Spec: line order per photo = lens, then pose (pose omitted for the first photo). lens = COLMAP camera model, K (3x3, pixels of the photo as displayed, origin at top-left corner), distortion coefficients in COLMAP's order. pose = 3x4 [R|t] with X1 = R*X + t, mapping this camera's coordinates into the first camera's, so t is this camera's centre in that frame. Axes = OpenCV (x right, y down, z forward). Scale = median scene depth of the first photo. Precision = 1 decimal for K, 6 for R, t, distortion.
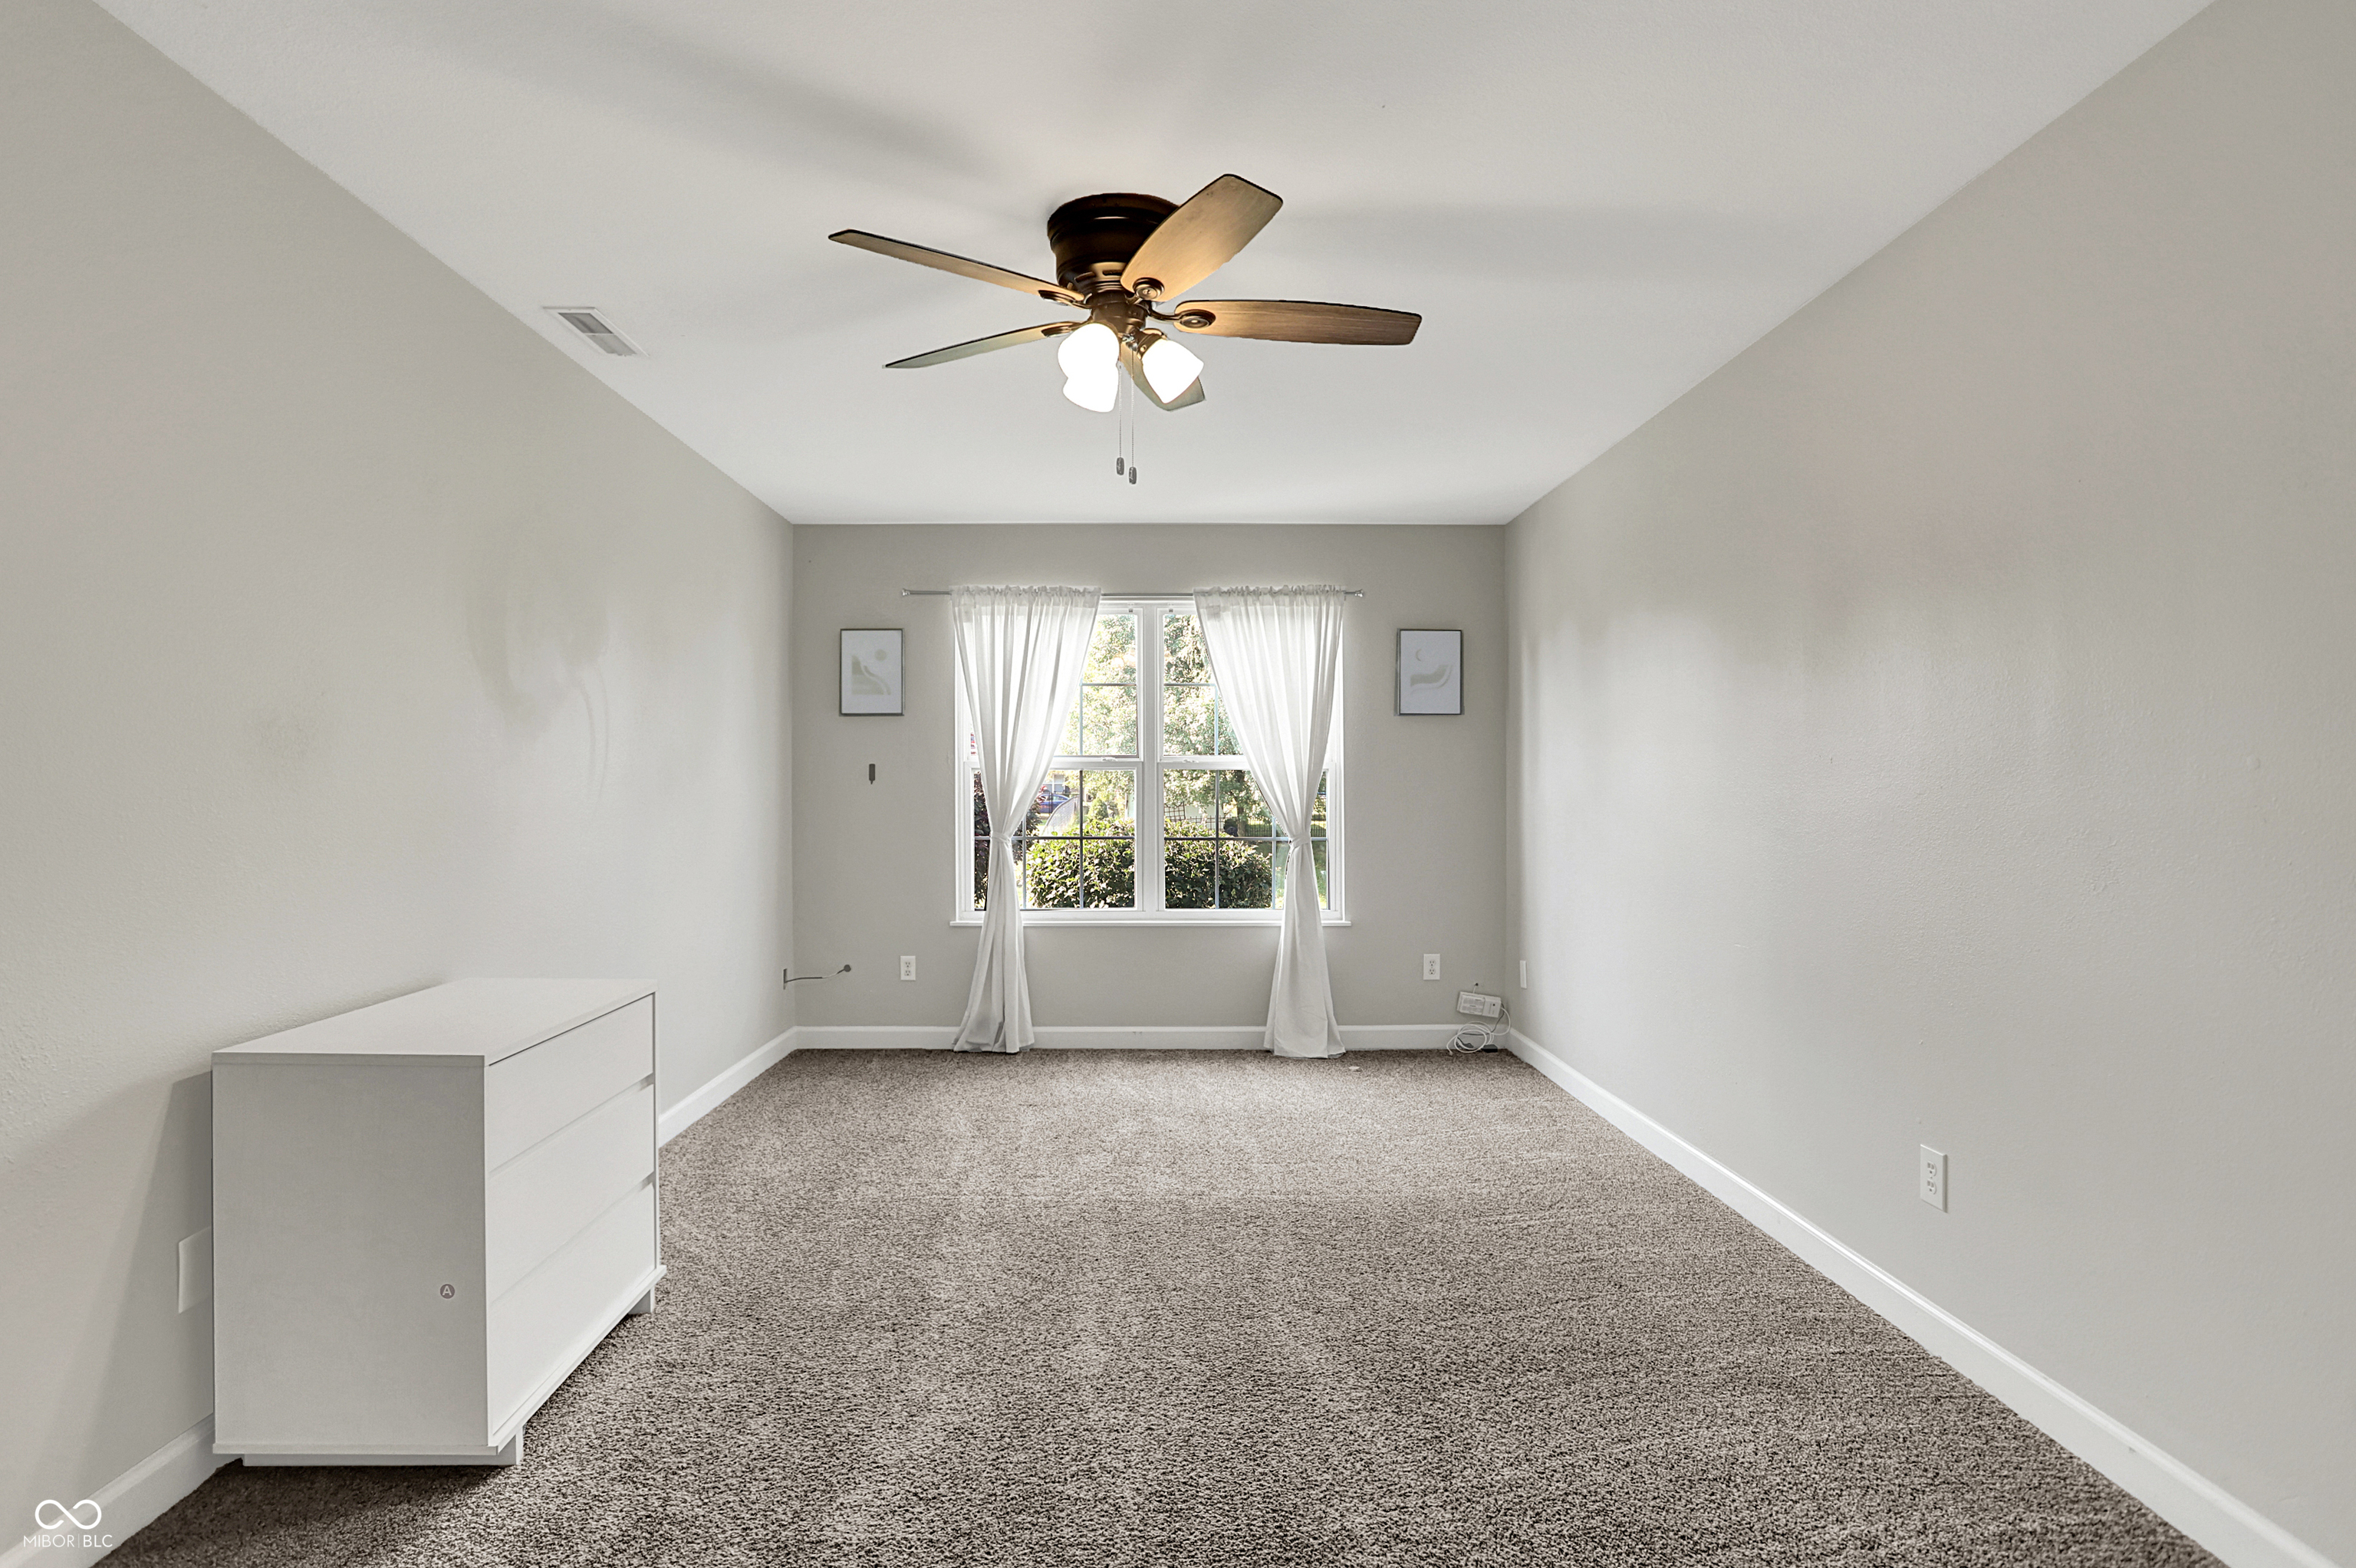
lens RADIAL K [[1213.1, 0, 1152.2], [0, 1213.1, 793.3], [0, 0, 1]] dist [-0.087533, 0.044907]
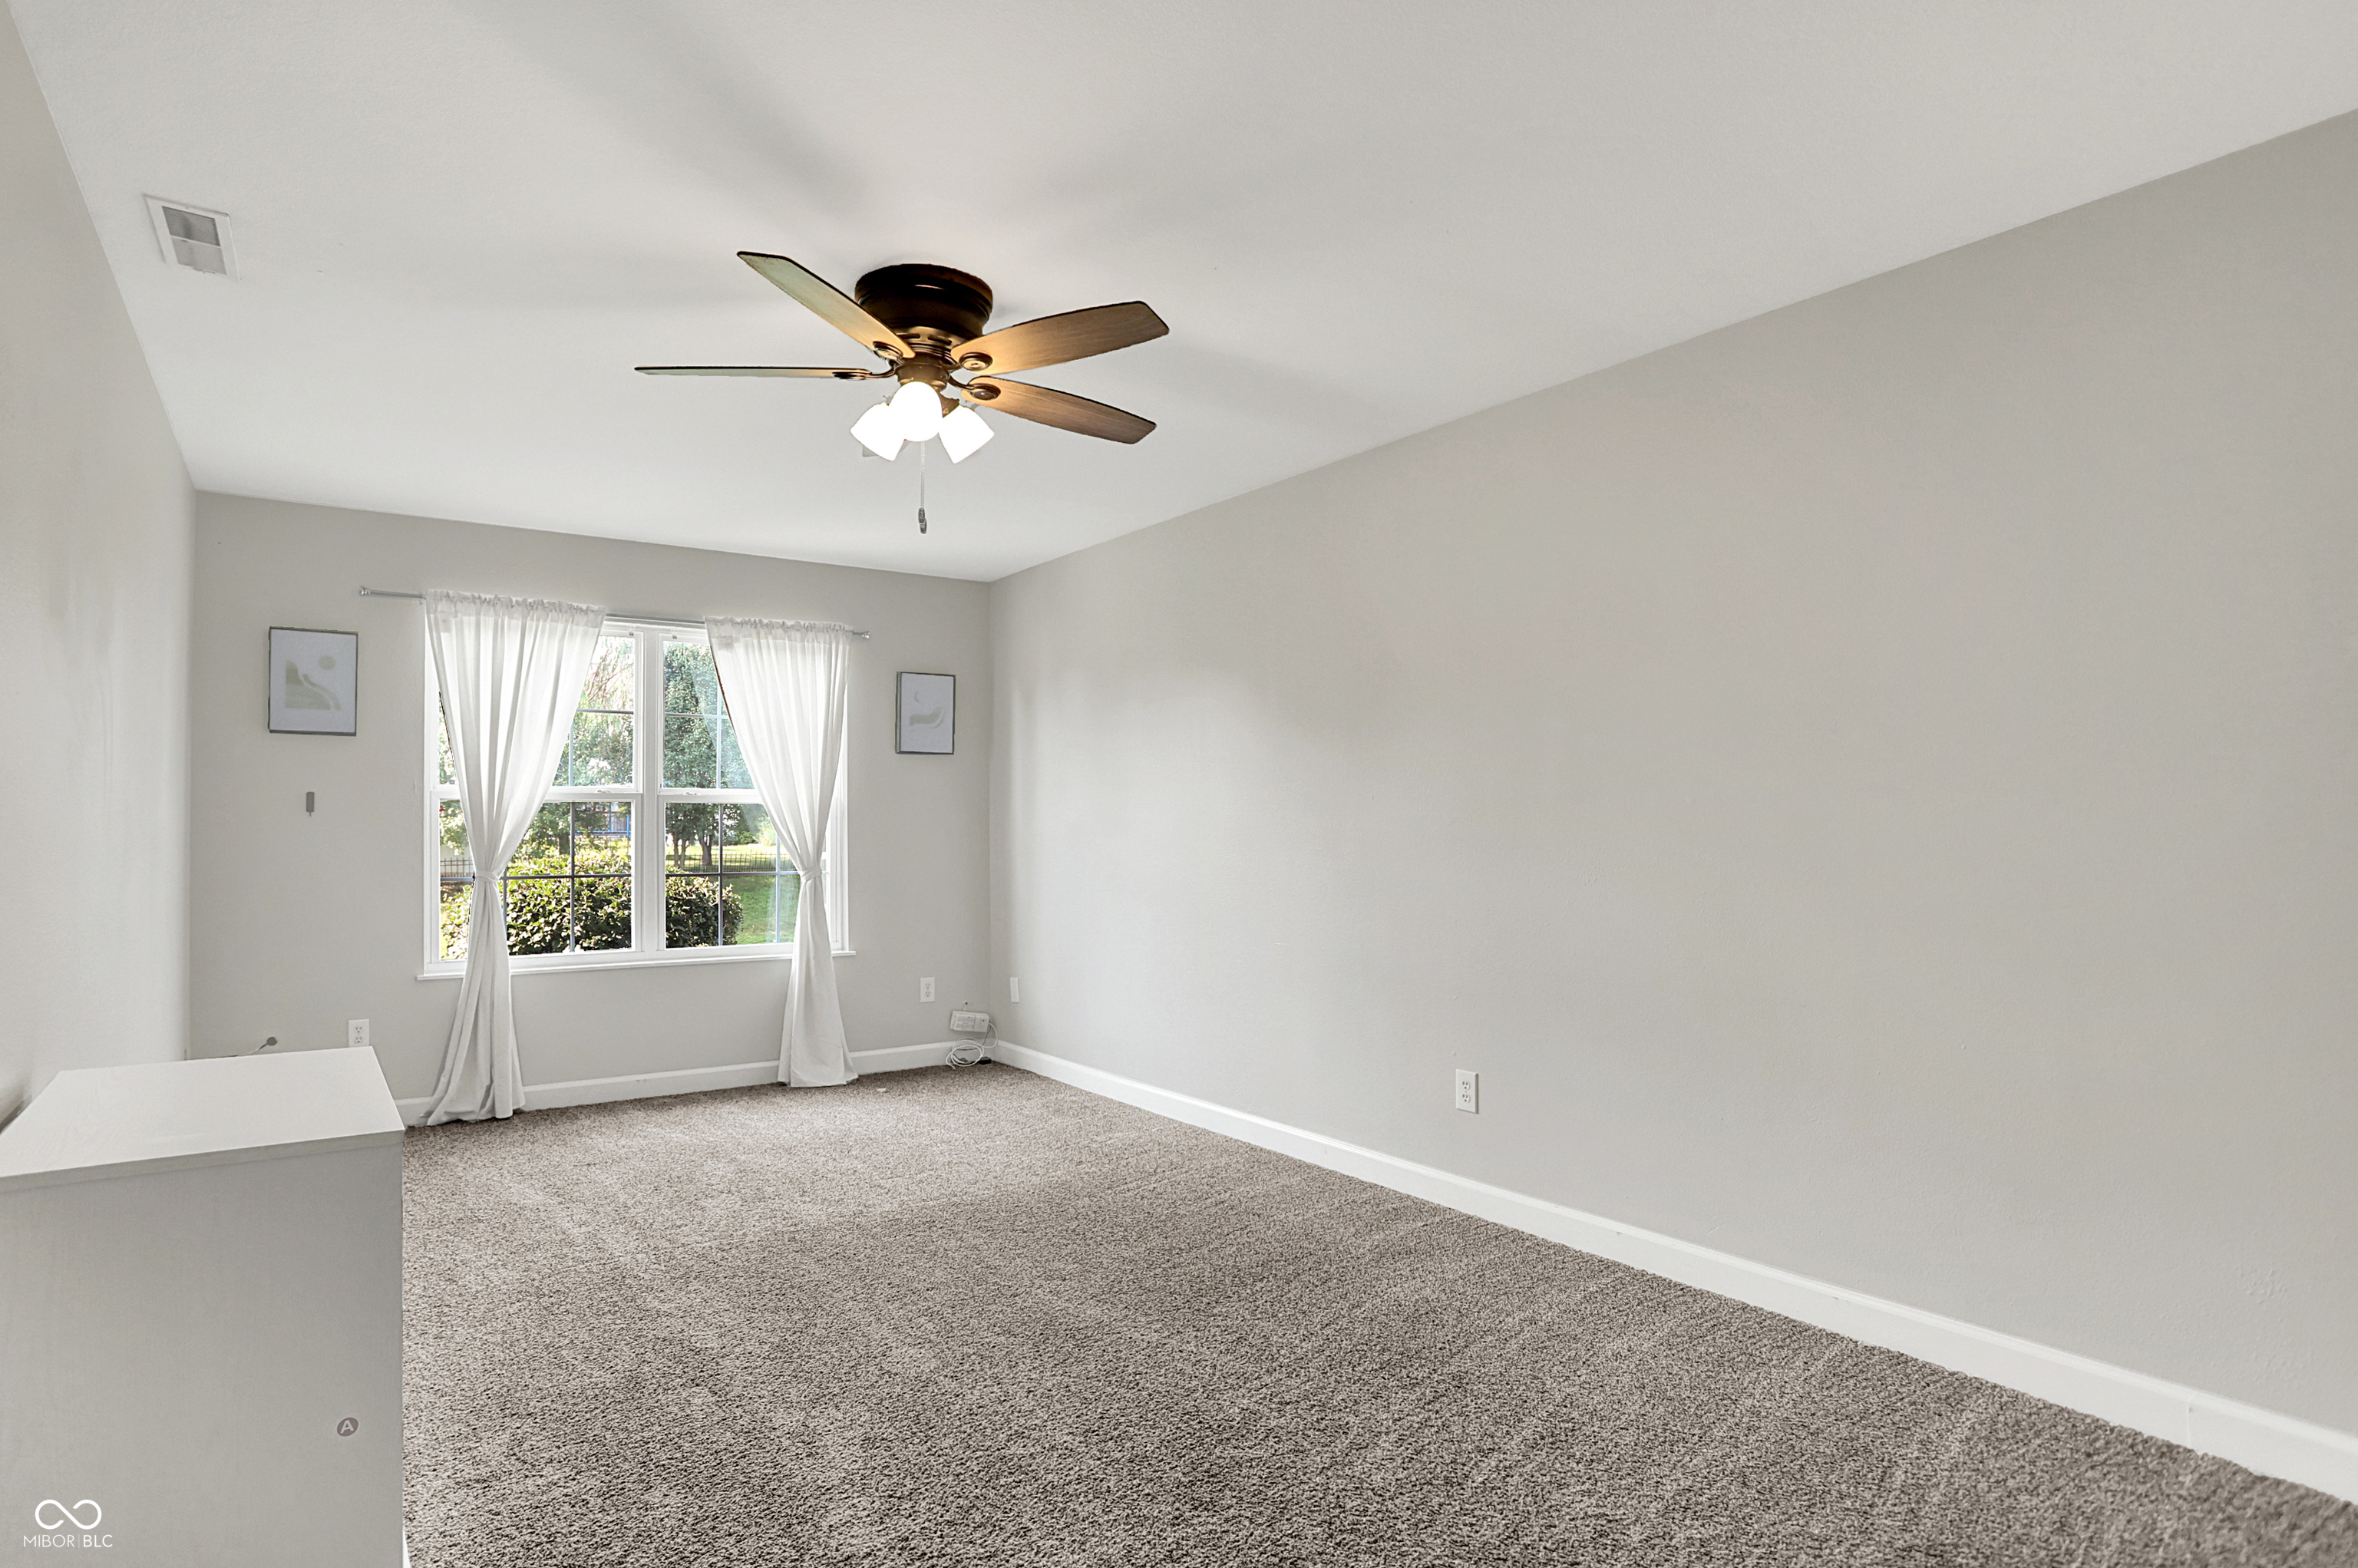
lens RADIAL K [[1213.6, 0, 1166.8], [0, 1213.6, 809.0], [0, 0, 1]] dist [-0.096642, 0.049838]
pose [[0.821599, 0.006251, 0.570032, -0.210778], [0.004348, 0.999842, -0.017232, 0.003796], [-0.570049, 0.016636, 0.821442, 0.001621]]
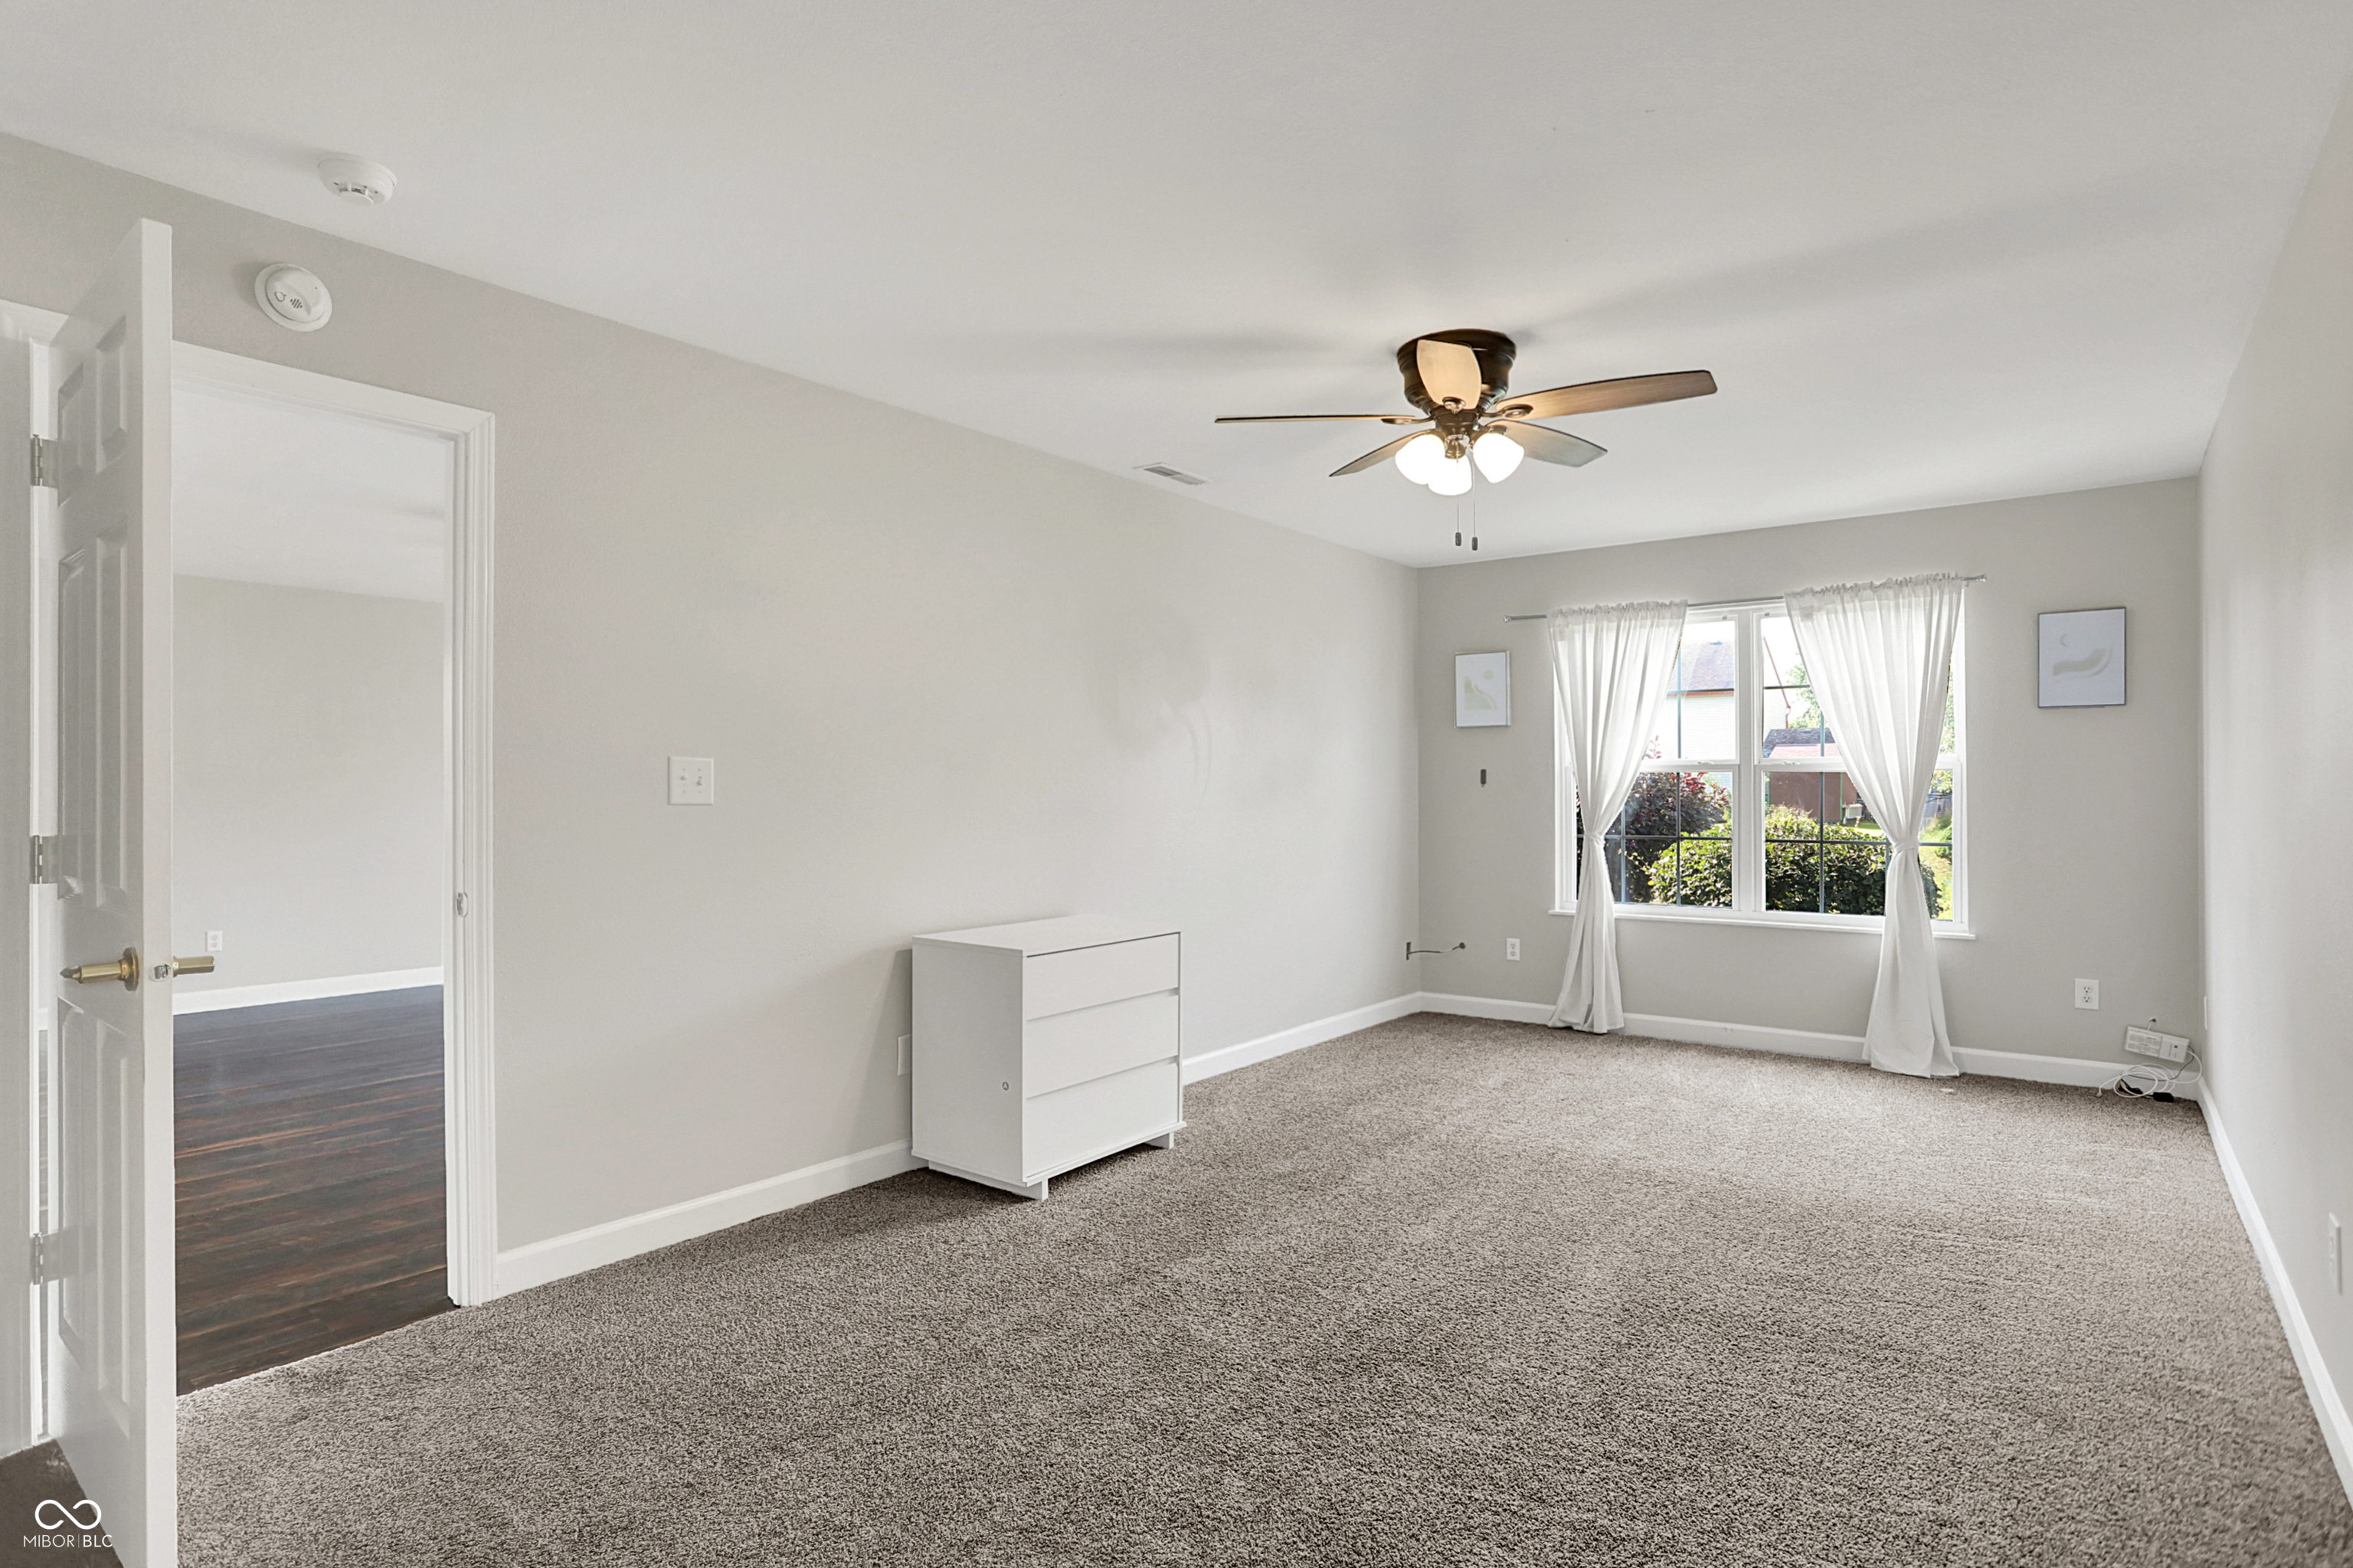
lens RADIAL K [[1191.4, 0, 1157.6], [0, 1191.4, 784.9], [0, 0, 1]] dist [-0.066120, 0.028133]
pose [[0.784233, -0.003300, -0.620457, 0.231132], [-0.001058, 0.999977, -0.006655, -0.001868], [0.620465, 0.005875, 0.784212, -0.080396]]
